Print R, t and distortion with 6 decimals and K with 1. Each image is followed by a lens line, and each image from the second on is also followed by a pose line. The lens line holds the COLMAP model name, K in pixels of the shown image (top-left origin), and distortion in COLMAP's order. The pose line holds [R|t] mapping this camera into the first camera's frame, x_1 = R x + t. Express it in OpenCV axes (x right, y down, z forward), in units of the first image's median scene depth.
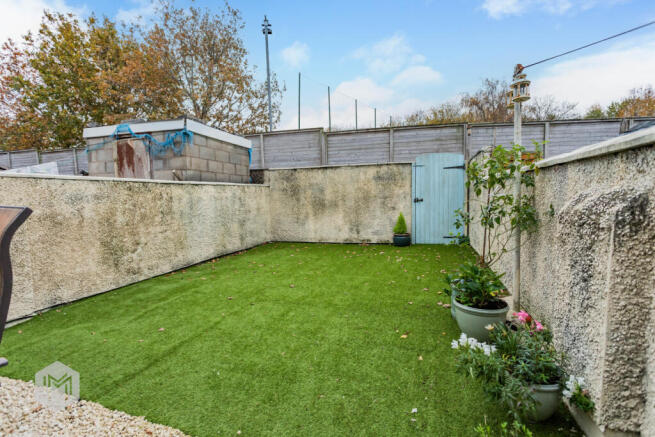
lens RADIAL K [[322.1, 0, 324.7], [0, 322.1, 217.7], [0, 0, 1]] dist [-0.001526, 0.004450]
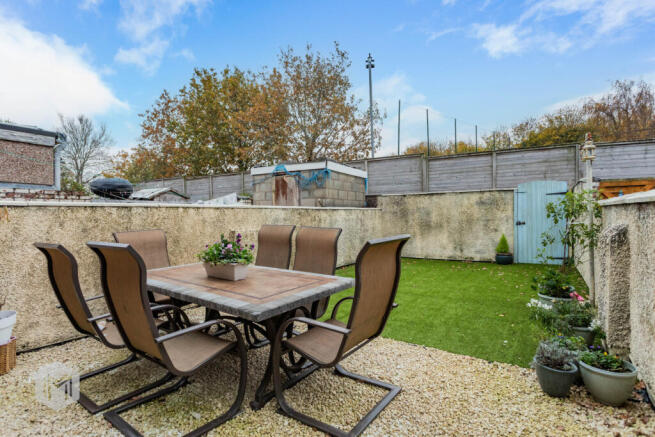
lens RADIAL K [[322.1, 0, 332.6], [0, 322.1, 219.1], [0, 0, 1]] dist [-0.001526, 0.004450]
pose [[0.965553, 0.011027, -0.259974, -0.040584], [-0.025160, 0.998377, -0.051097, 0.003835], [0.258988, 0.055878, 0.964263, -0.211772]]
